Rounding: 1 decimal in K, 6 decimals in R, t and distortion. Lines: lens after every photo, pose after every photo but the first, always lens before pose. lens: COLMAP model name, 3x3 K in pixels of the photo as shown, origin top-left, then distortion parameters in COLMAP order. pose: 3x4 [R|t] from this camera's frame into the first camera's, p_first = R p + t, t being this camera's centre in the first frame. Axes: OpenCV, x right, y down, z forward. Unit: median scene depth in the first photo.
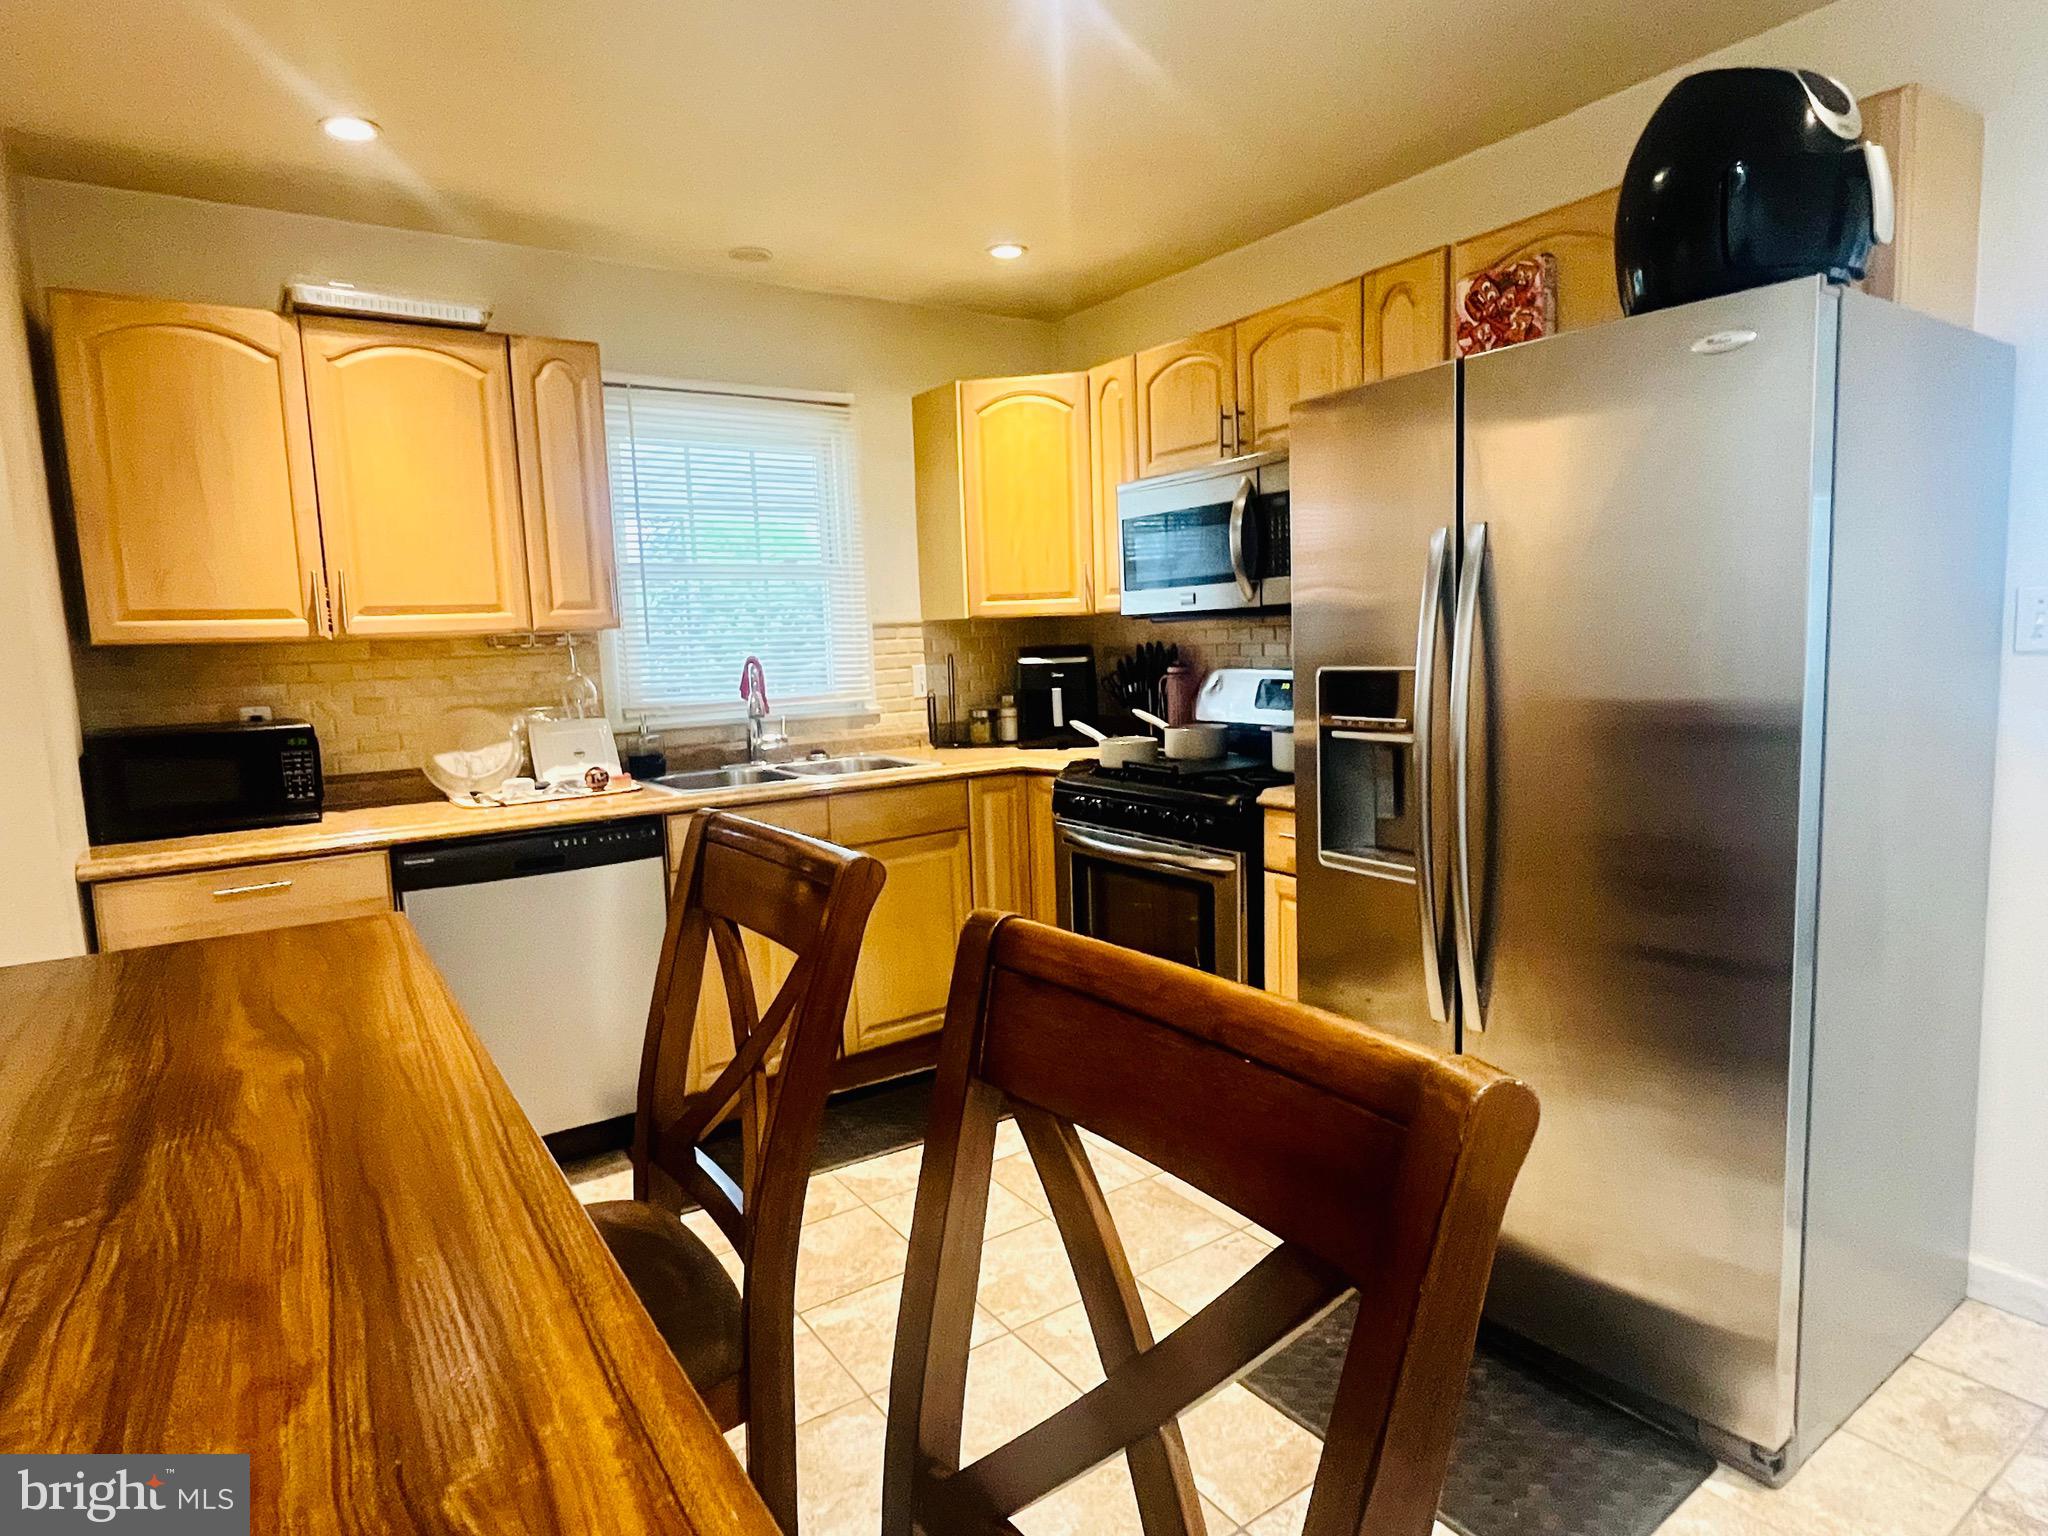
lens RADIAL K [[1133.0, 0, 1023.2], [0, 1133.0, 769.8], [0, 0, 1]] dist [-0.003961, -0.000128]
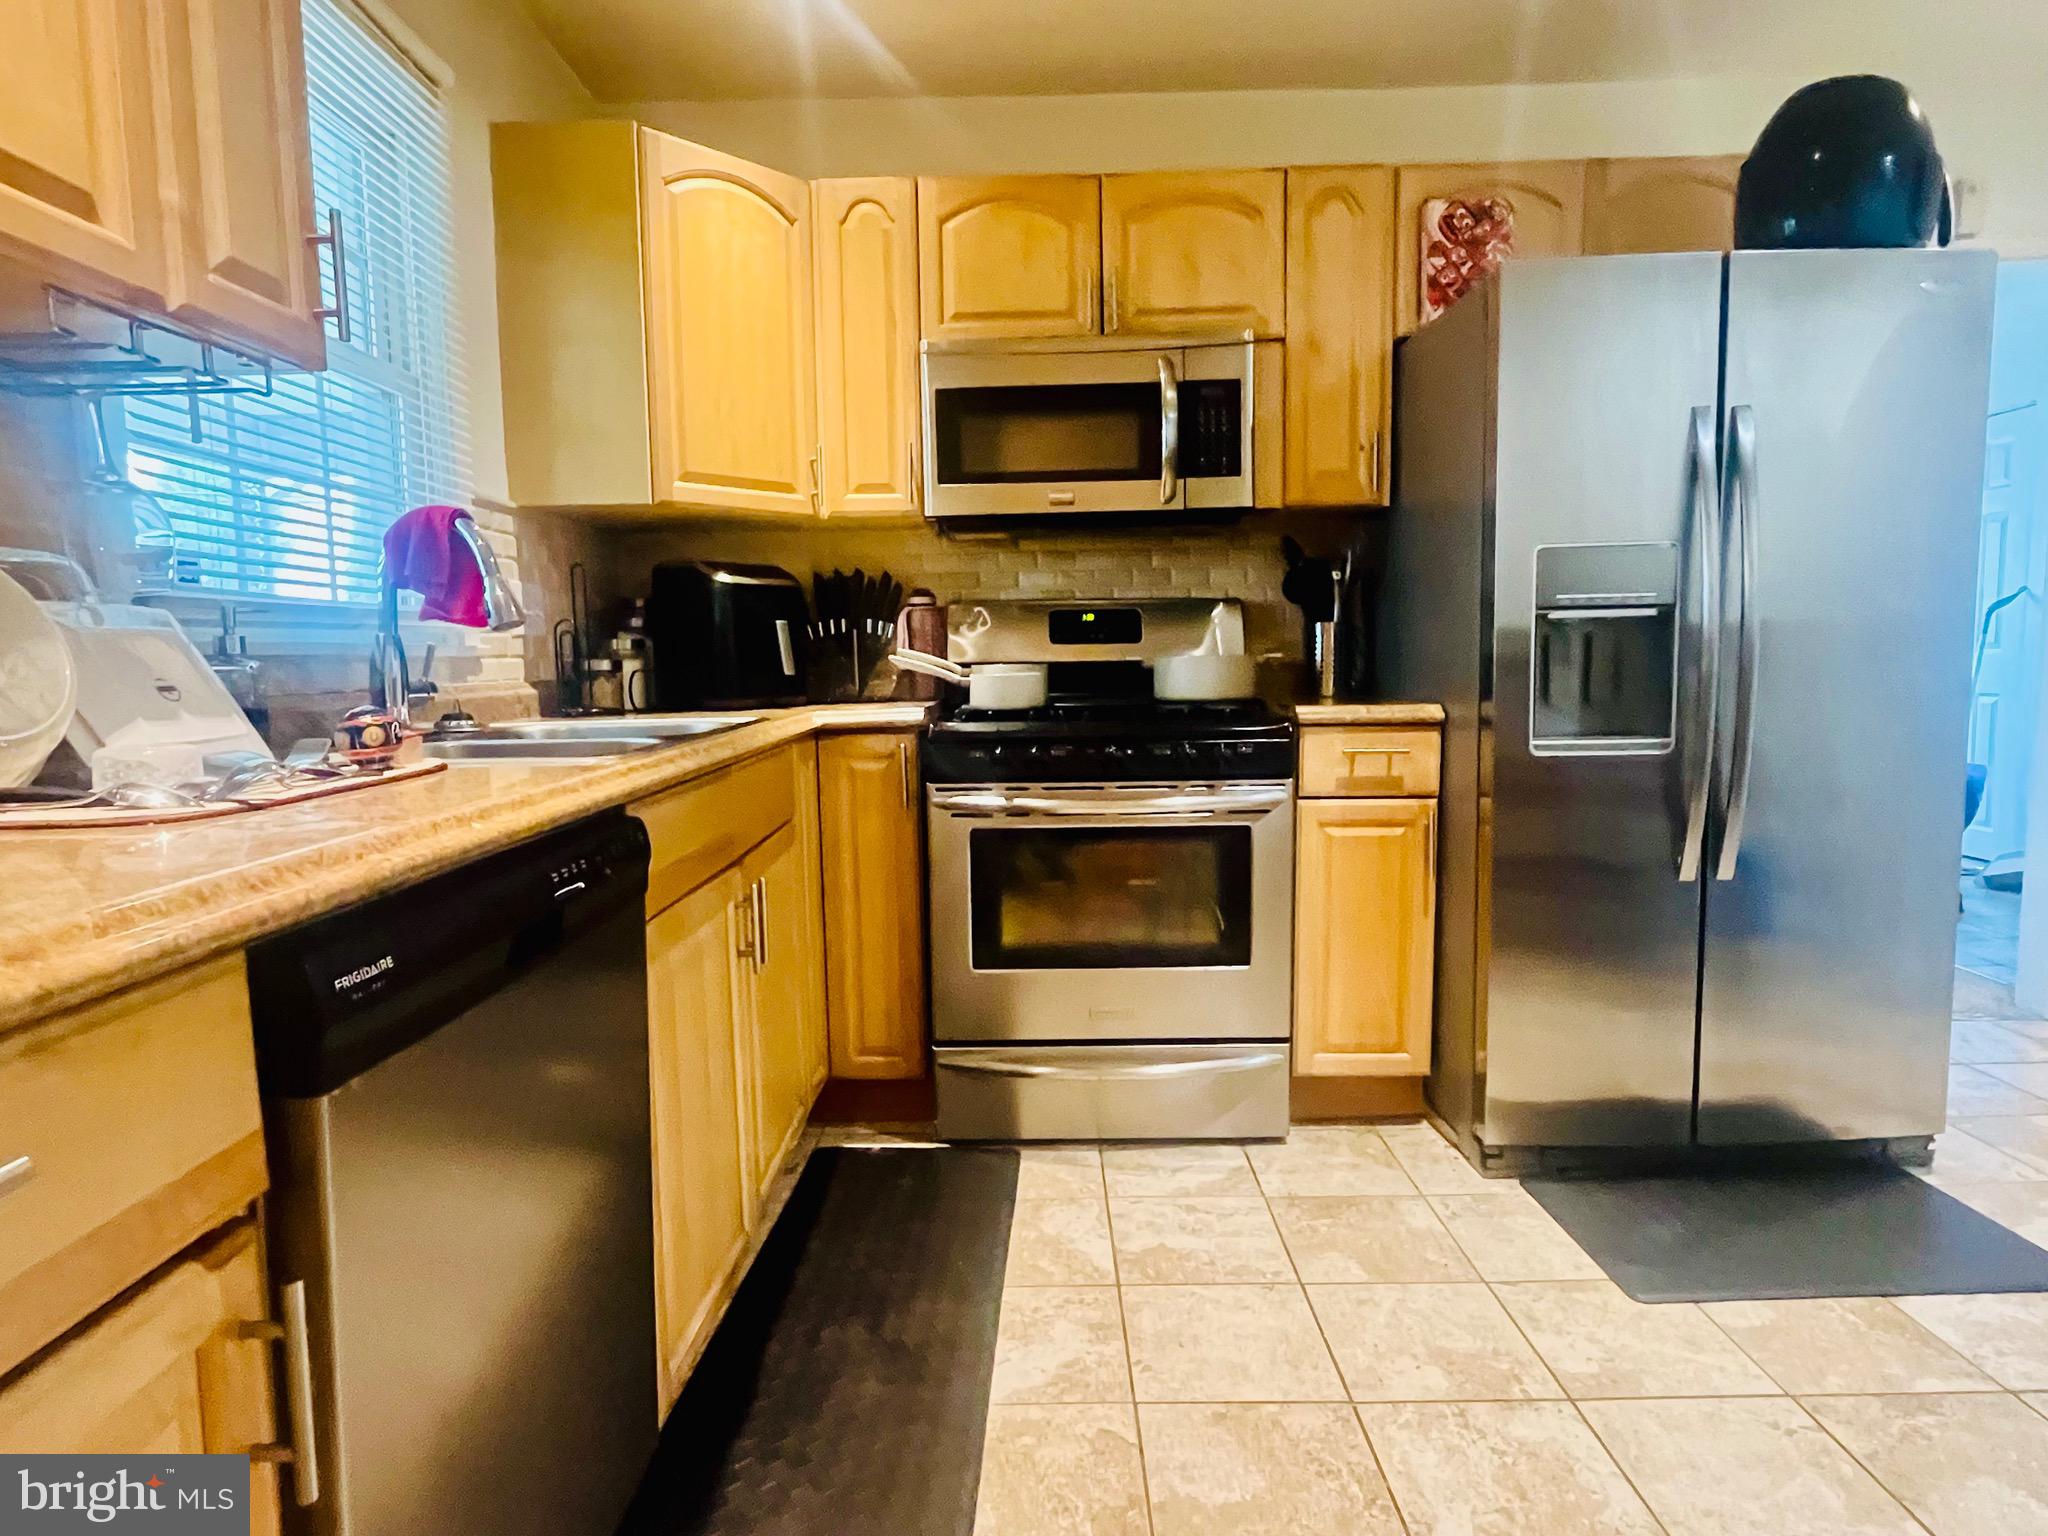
lens RADIAL K [[1133.0, 0, 1022.8], [0, 1133.0, 764.8], [0, 0, 1]] dist [-0.003961, -0.000128]
pose [[0.570874, -0.052888, 0.819332, -0.688555], [0.098150, 0.995163, -0.004149, 0.049180], [-0.815150, 0.082786, 0.573304, 0.735034]]
